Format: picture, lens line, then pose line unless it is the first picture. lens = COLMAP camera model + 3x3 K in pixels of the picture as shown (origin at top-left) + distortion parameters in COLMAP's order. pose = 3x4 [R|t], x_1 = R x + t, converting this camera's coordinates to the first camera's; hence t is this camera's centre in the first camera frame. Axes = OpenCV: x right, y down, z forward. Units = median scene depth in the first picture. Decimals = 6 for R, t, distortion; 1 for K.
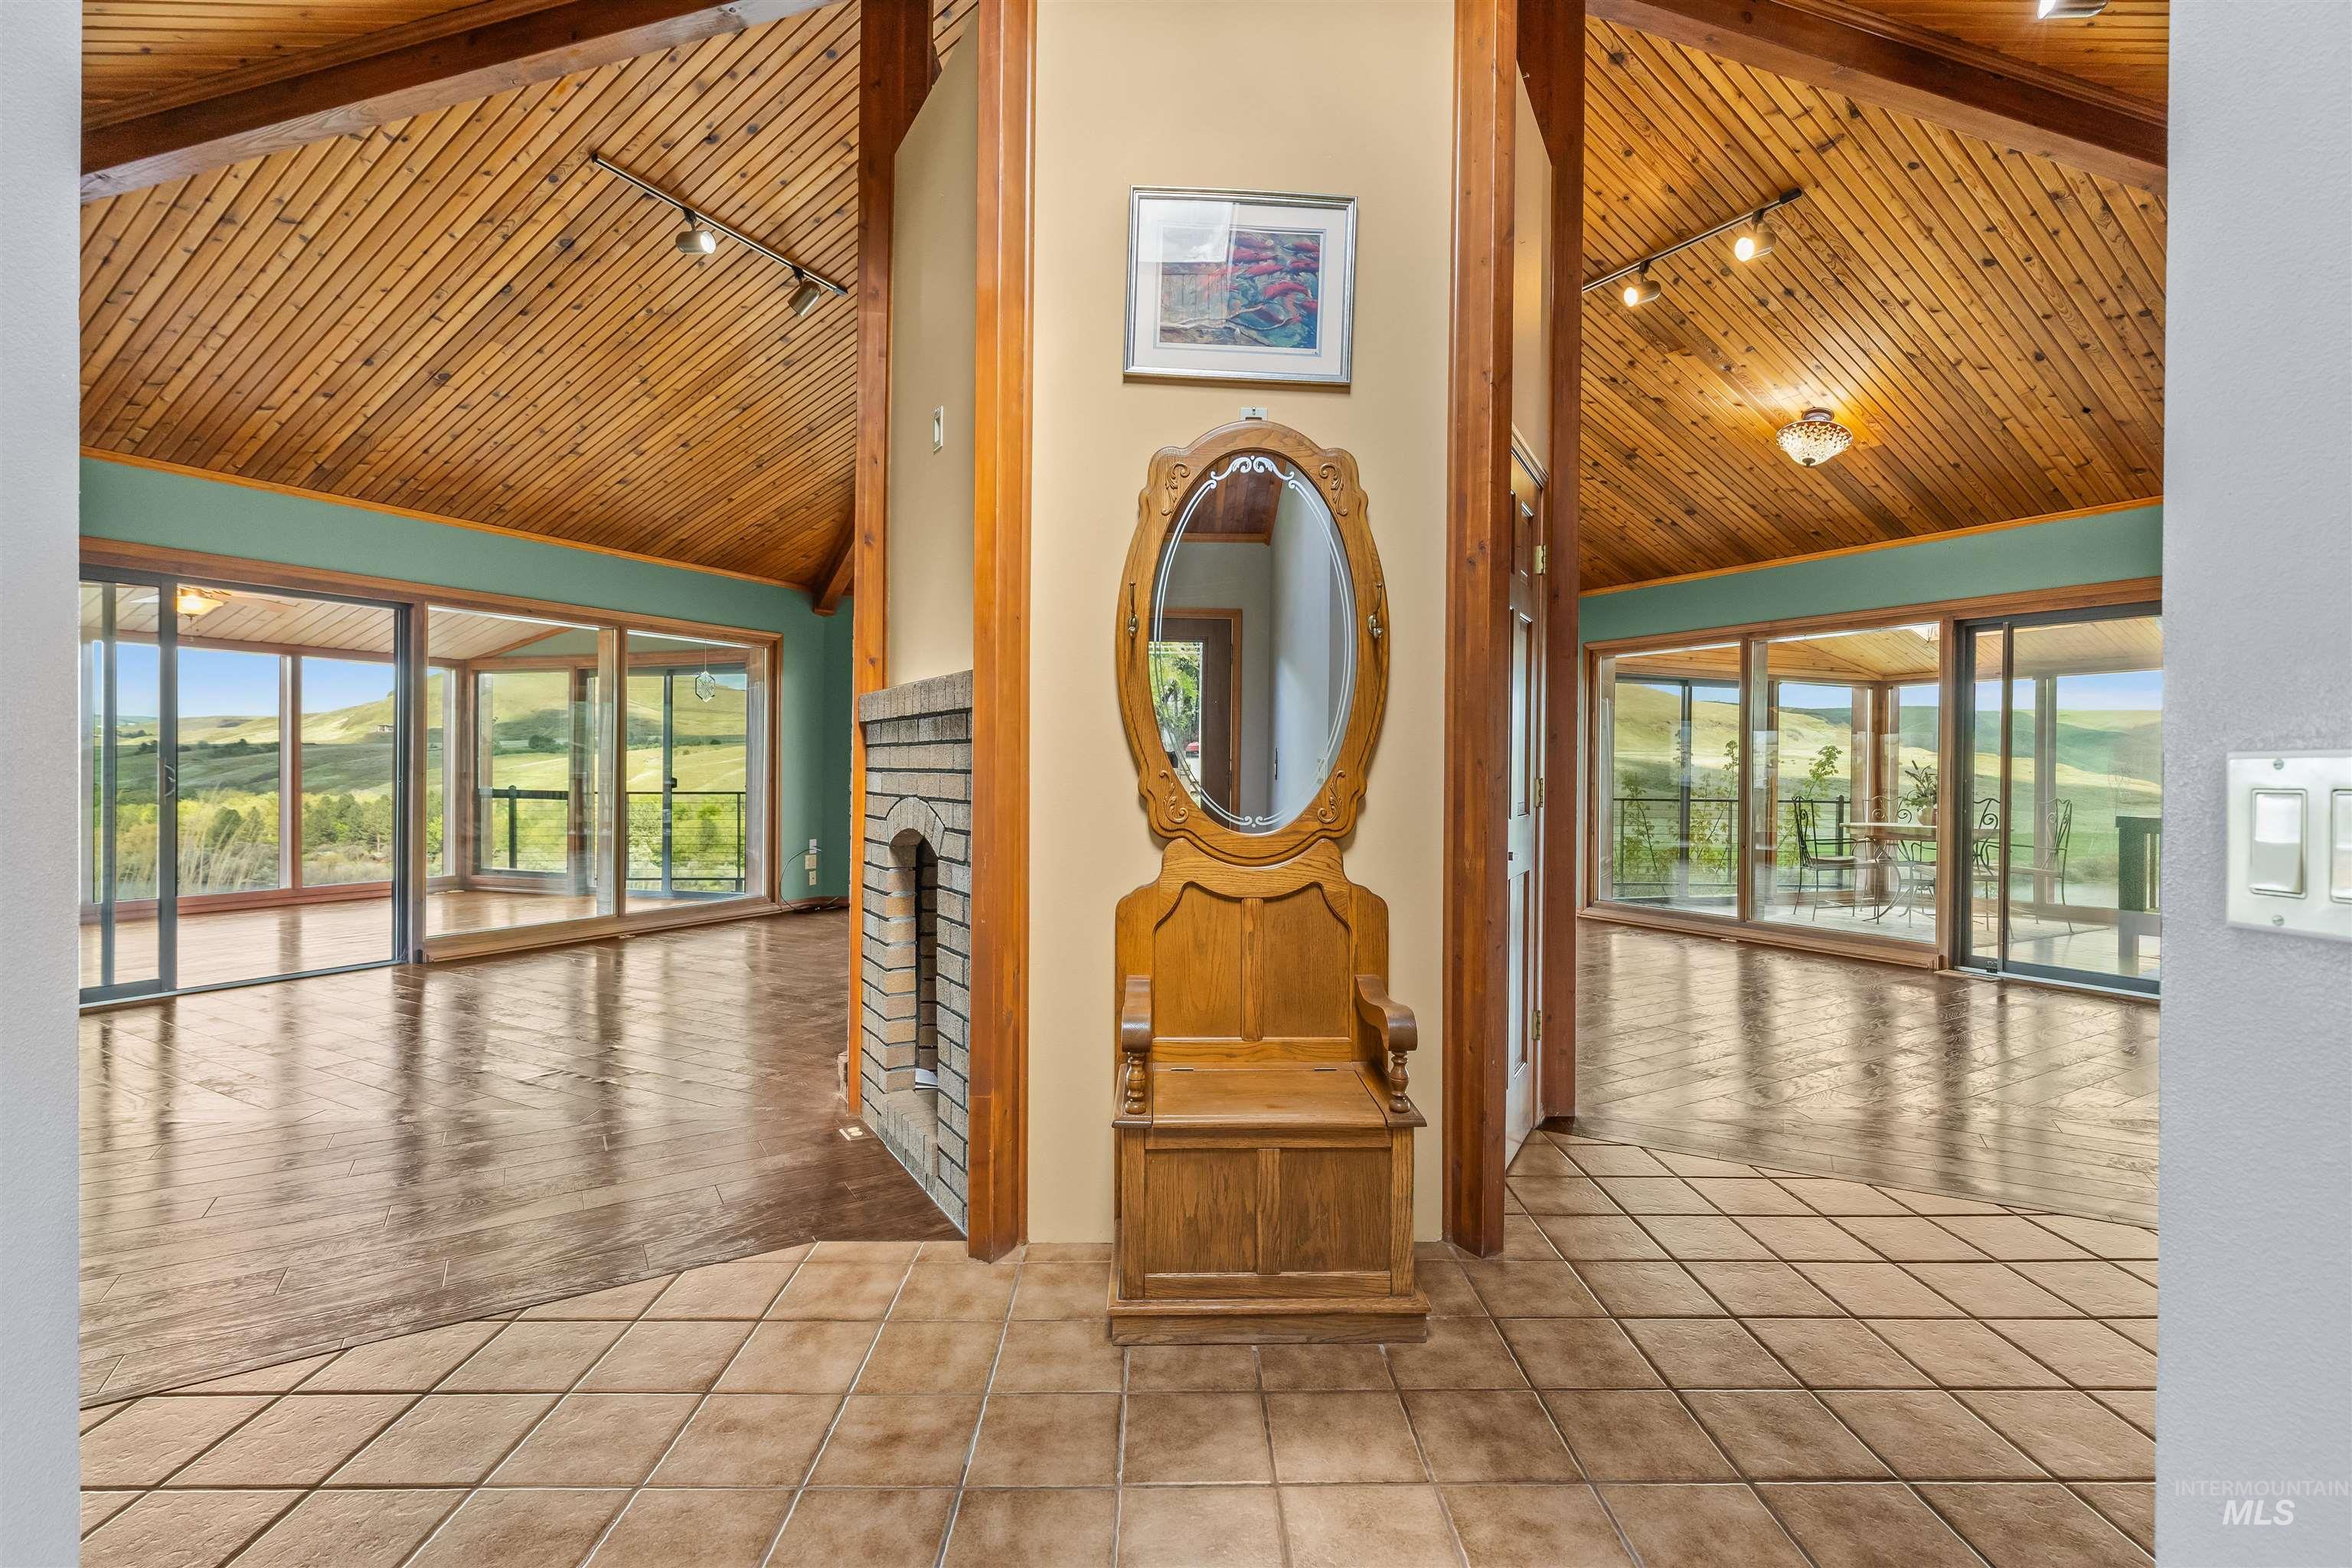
lens RADIAL K [[1046.8, 0, 1187.6], [0, 1046.8, 773.2], [0, 0, 1]] dist [-0.001181, 0.000081]
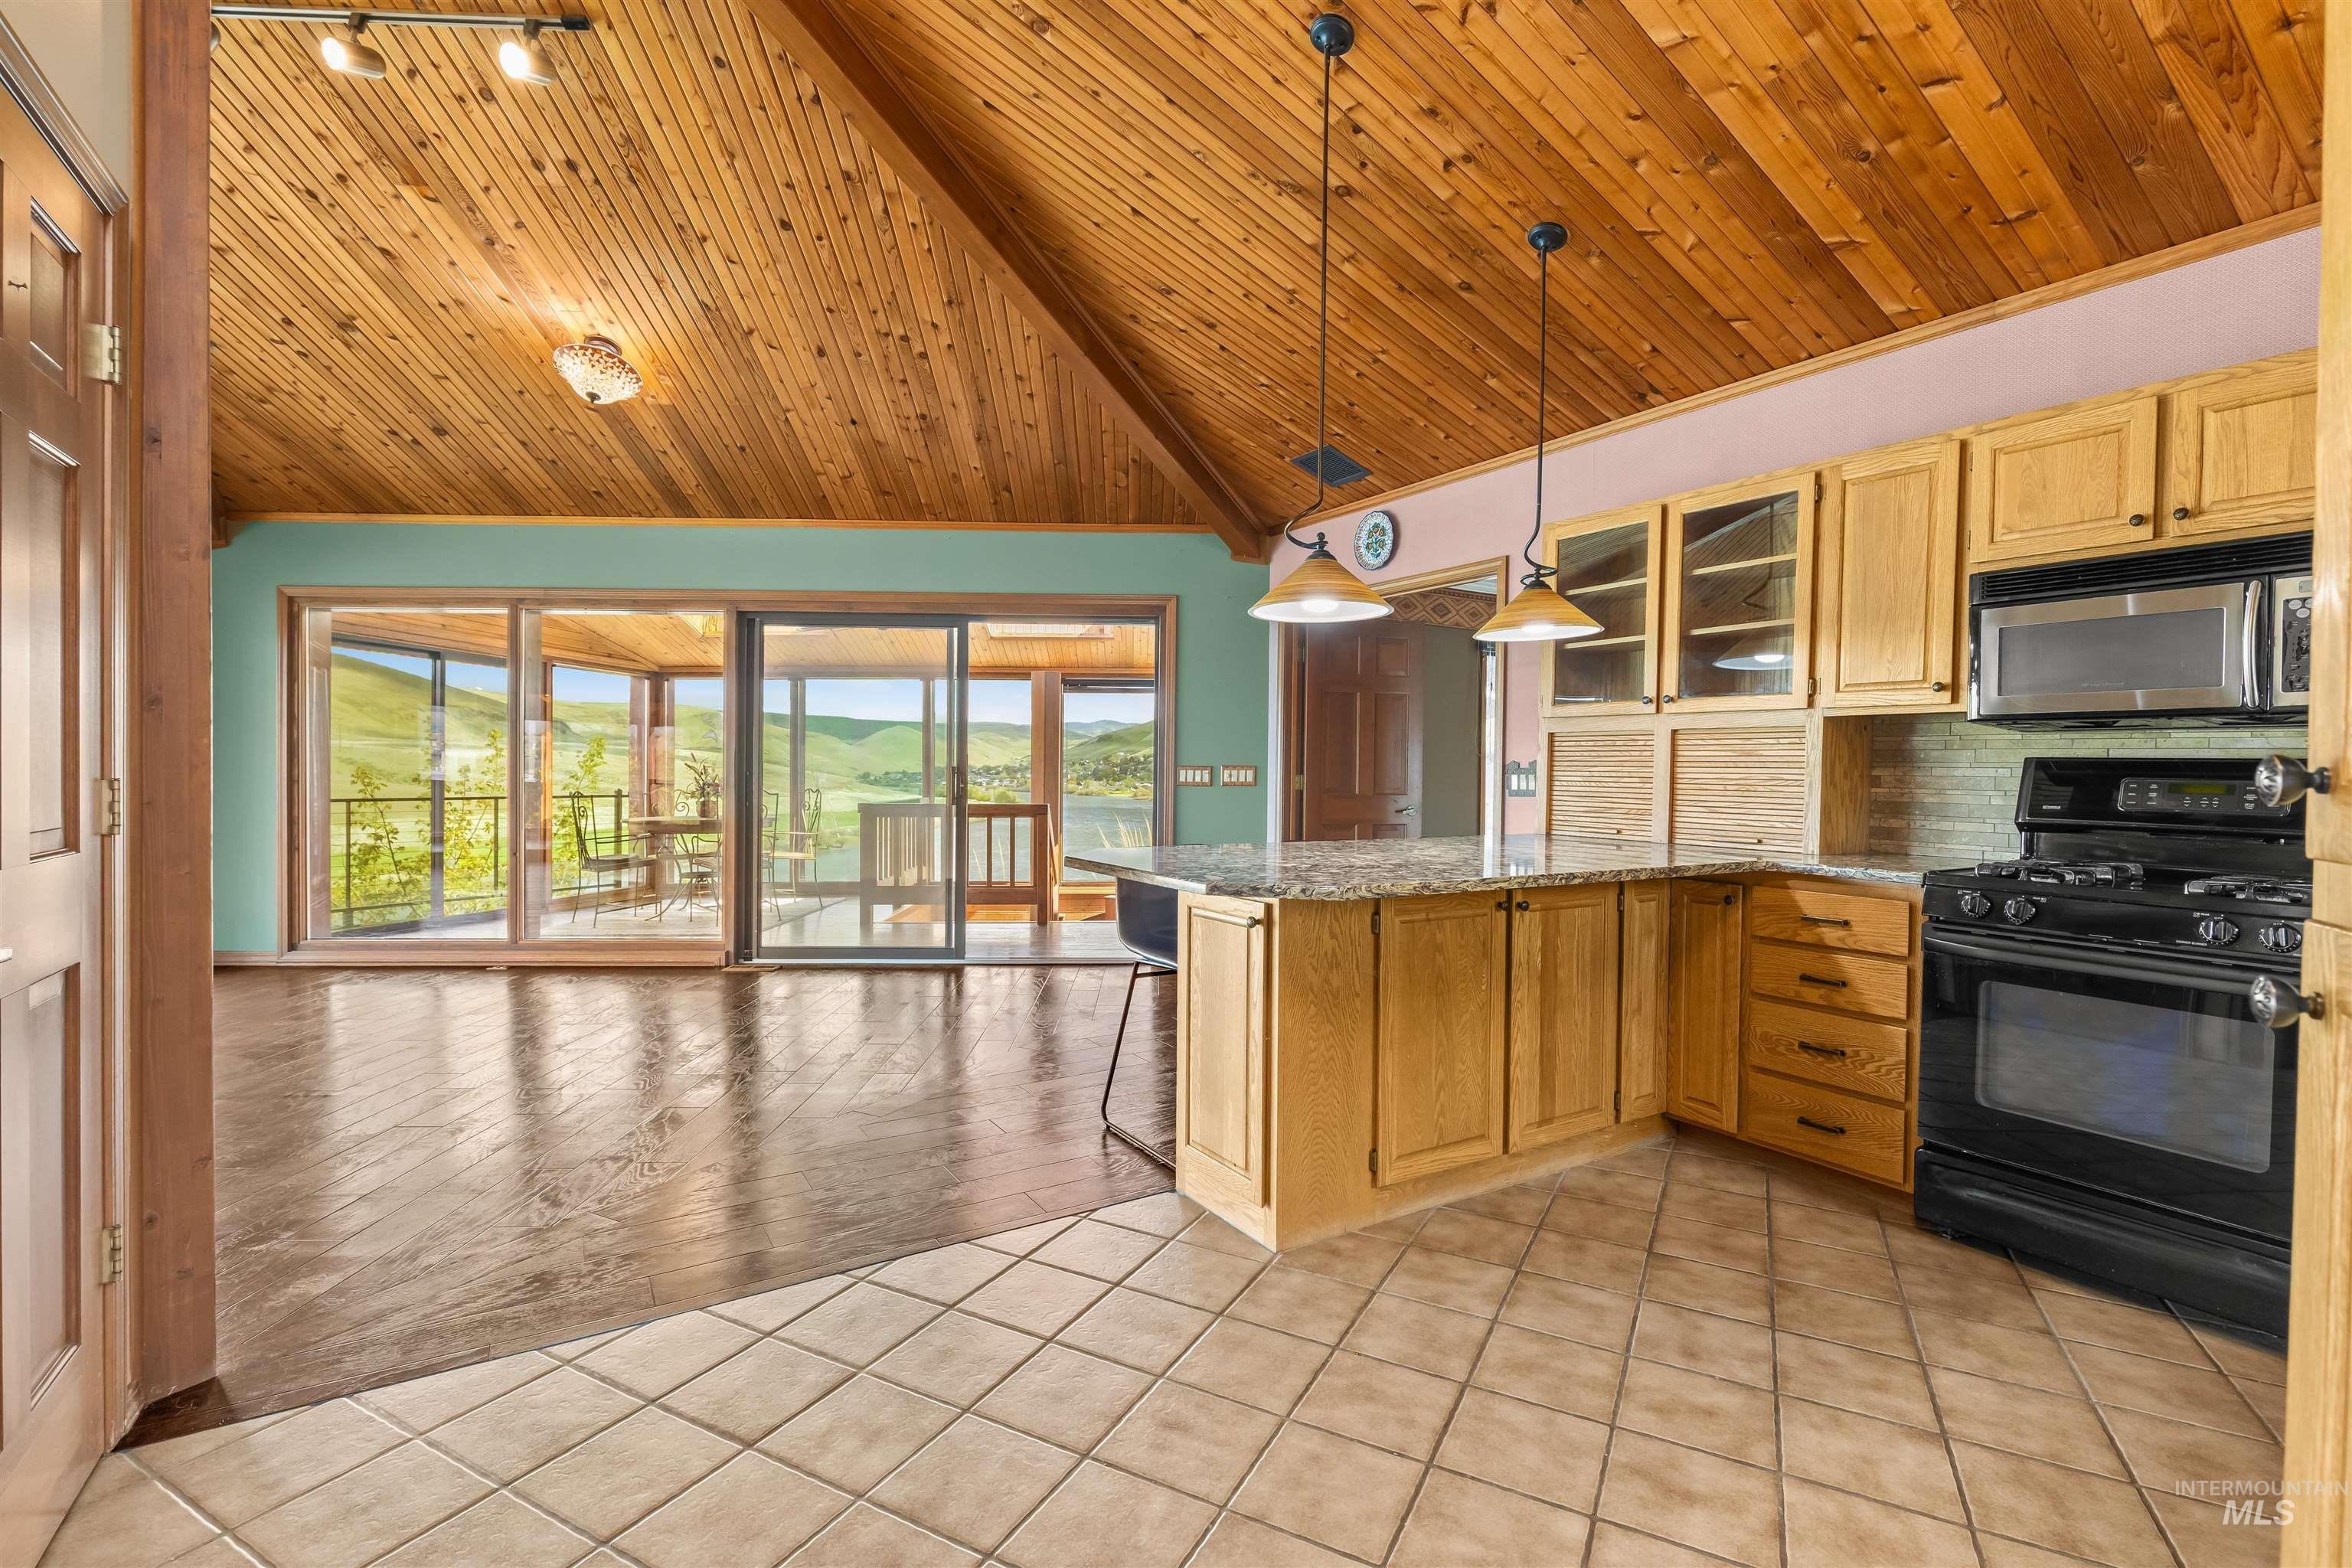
lens RADIAL K [[1046.8, 0, 1192.2], [0, 1046.8, 778.4], [0, 0, 1]] dist [-0.001181, 0.000081]
pose [[0.482951, -0.012216, 0.875562, 0.076118], [0.001150, 0.999911, 0.013316, -0.000881], [-0.875646, -0.005424, 0.482922, 0.151544]]
